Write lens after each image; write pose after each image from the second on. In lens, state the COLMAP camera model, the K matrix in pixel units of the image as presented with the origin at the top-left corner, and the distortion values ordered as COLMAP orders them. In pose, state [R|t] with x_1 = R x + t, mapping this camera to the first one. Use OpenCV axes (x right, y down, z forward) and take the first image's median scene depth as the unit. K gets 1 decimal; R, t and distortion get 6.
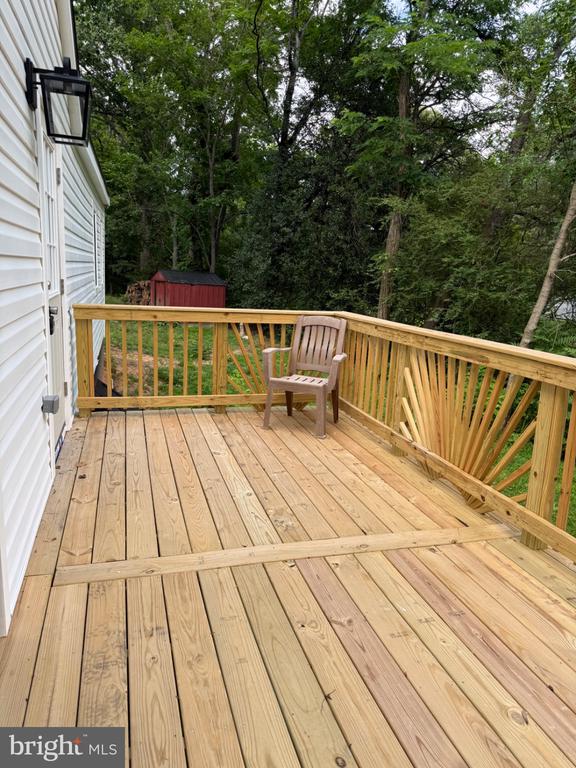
lens RADIAL K [[536.1, 0, 285.5], [0, 536.1, 385.5], [0, 0, 1]] dist [0.079483, -0.108894]
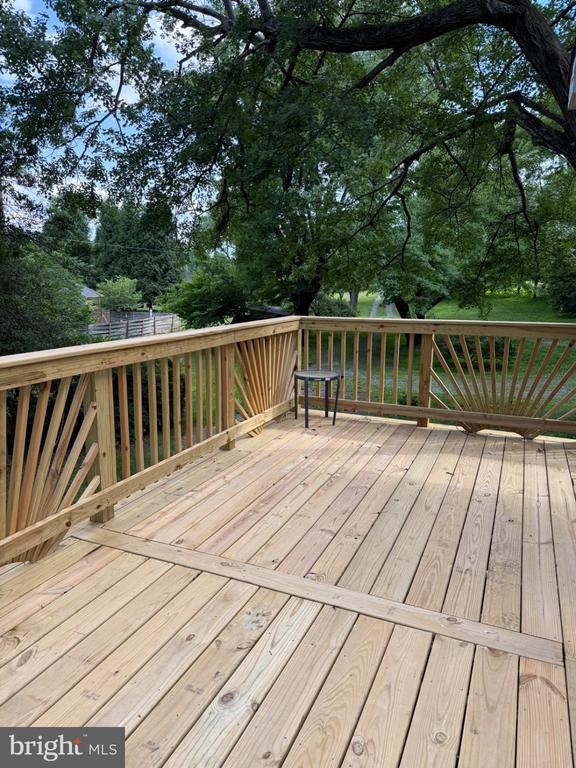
lens RADIAL K [[536.1, 0, 285.5], [0, 536.1, 385.5], [0, 0, 1]] dist [0.079483, -0.108894]
pose [[-0.760413, -0.174241, 0.625629, -0.542862], [0.093542, 0.923907, 0.371006, -0.383068], [-0.642667, 0.340641, -0.686253, 1.684419]]
